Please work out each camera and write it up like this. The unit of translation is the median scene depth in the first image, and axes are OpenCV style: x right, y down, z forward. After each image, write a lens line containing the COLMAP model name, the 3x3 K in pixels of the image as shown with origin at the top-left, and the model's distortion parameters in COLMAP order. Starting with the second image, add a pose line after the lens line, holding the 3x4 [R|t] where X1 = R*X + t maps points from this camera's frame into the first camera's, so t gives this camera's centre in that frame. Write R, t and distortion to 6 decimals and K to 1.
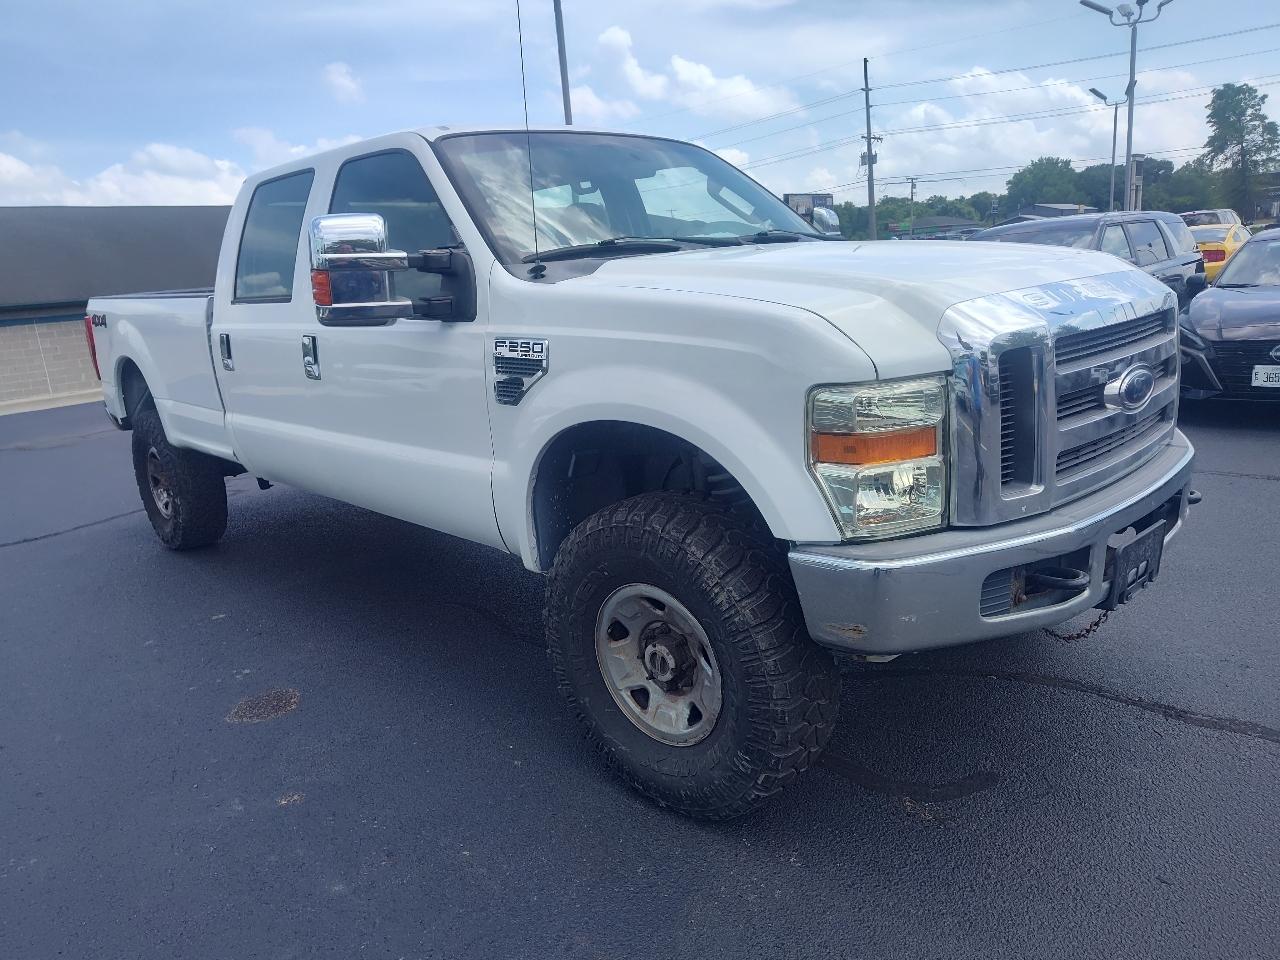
lens RADIAL K [[908.3, 0, 687.2], [0, 908.3, 453.4], [0, 0, 1]] dist [0.086410, 0.000336]
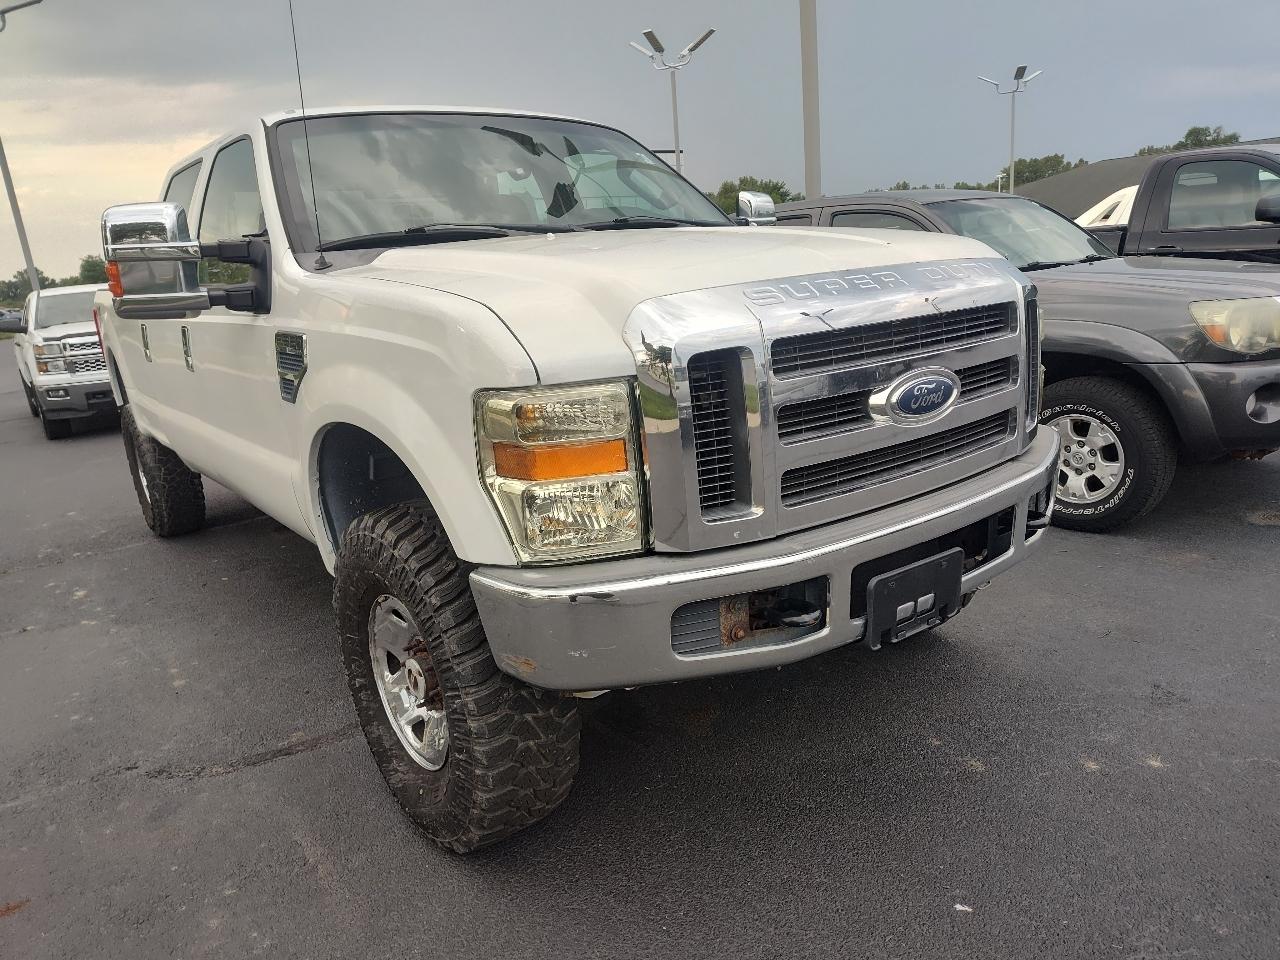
lens RADIAL K [[908.3, 0, 687.2], [0, 908.3, 453.4], [0, 0, 1]] dist [0.086410, 0.000336]
pose [[0.989271, 0.023781, -0.144142, 0.444127], [-0.021716, 0.999638, 0.015882, -0.029307], [0.144467, -0.012581, 0.989430, 0.132319]]
